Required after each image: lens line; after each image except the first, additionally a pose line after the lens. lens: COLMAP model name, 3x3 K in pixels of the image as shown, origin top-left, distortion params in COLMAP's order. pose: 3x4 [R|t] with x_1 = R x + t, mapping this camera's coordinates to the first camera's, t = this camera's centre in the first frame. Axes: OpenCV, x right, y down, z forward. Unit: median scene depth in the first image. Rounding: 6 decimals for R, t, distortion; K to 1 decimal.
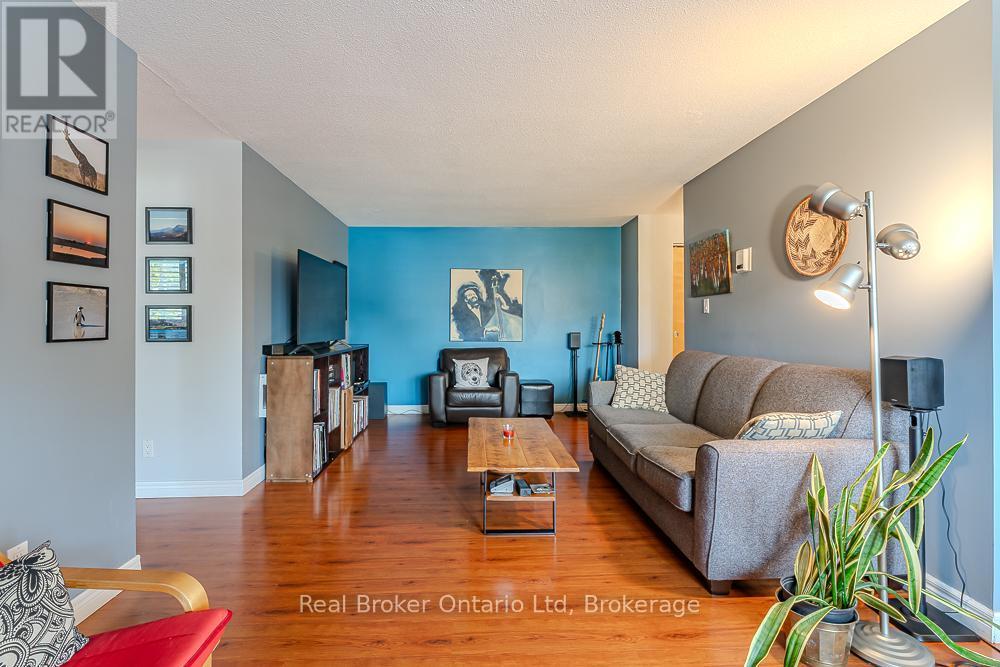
lens RADIAL K [[517.2, 0, 500.0], [0, 517.2, 333.5], [0, 0, 1]] dist [-0.000453, -0.000212]
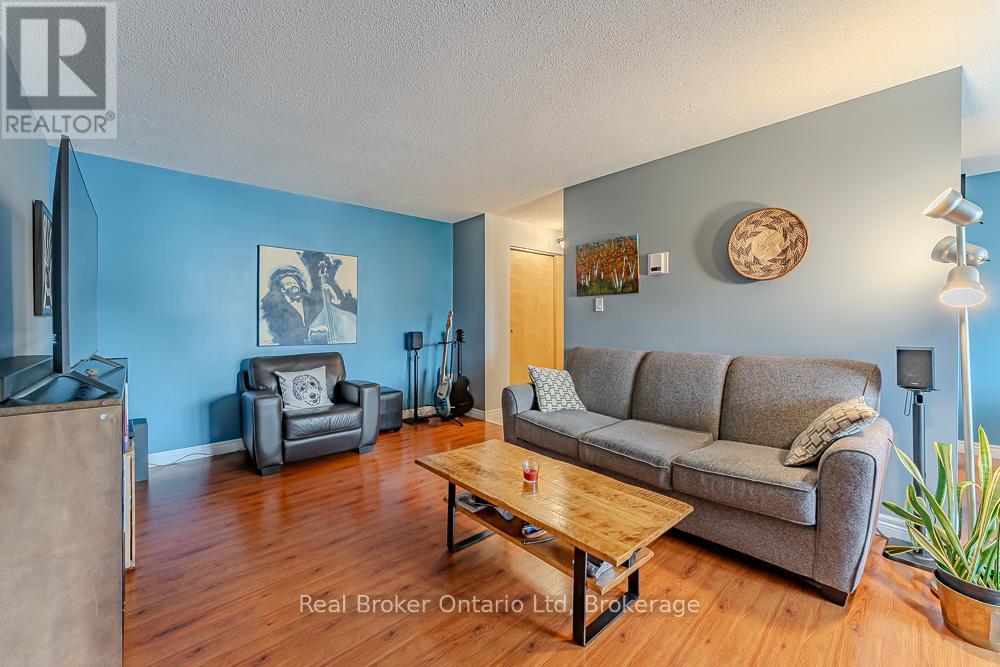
lens RADIAL K [[409.5, 0, 500.0], [0, 409.5, 333.5], [0, 0, 1]] dist [-0.001497, -0.000059]
pose [[0.743349, -0.020630, 0.668586, -0.238044], [0.015199, 0.999787, 0.013951, -0.006365], [-0.668731, -0.000208, 0.743504, 0.376075]]
